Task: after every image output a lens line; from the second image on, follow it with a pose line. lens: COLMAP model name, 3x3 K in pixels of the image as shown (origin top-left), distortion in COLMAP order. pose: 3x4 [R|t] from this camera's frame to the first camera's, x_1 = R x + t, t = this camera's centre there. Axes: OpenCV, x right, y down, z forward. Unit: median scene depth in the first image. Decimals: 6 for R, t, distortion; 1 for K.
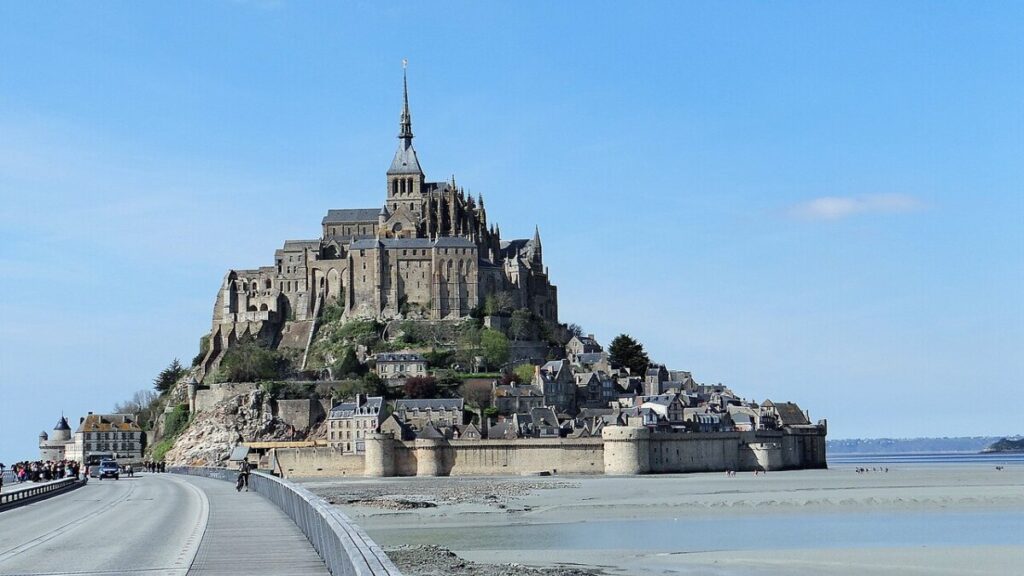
lens RADIAL K [[1518.7, 0, 512.0], [0, 1518.7, 288.0], [0, 0, 1]] dist [-0.007529, -0.027303]
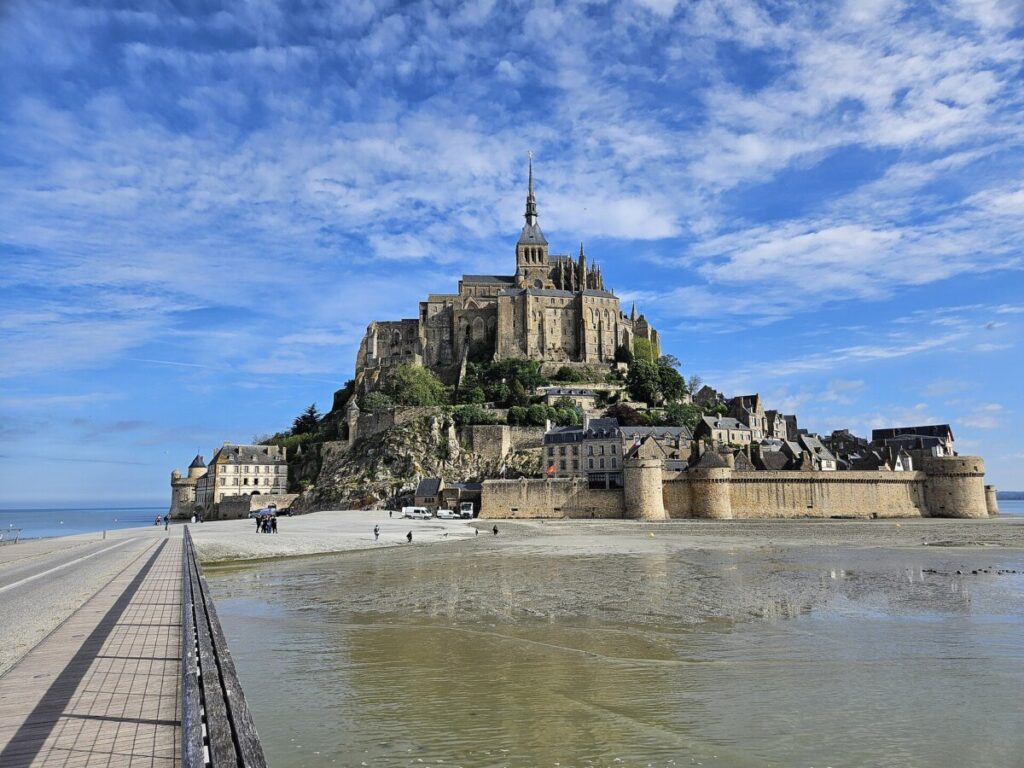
lens RADIAL K [[686.6, 0, 512.0], [0, 686.6, 384.0], [0, 0, 1]] dist [0.041802, 0.000733]
pose [[0.991763, 0.030459, 0.124412, -0.155601], [-0.022417, 0.997598, -0.065542, 0.065479], [-0.126110, 0.062213, 0.990064, 0.535645]]
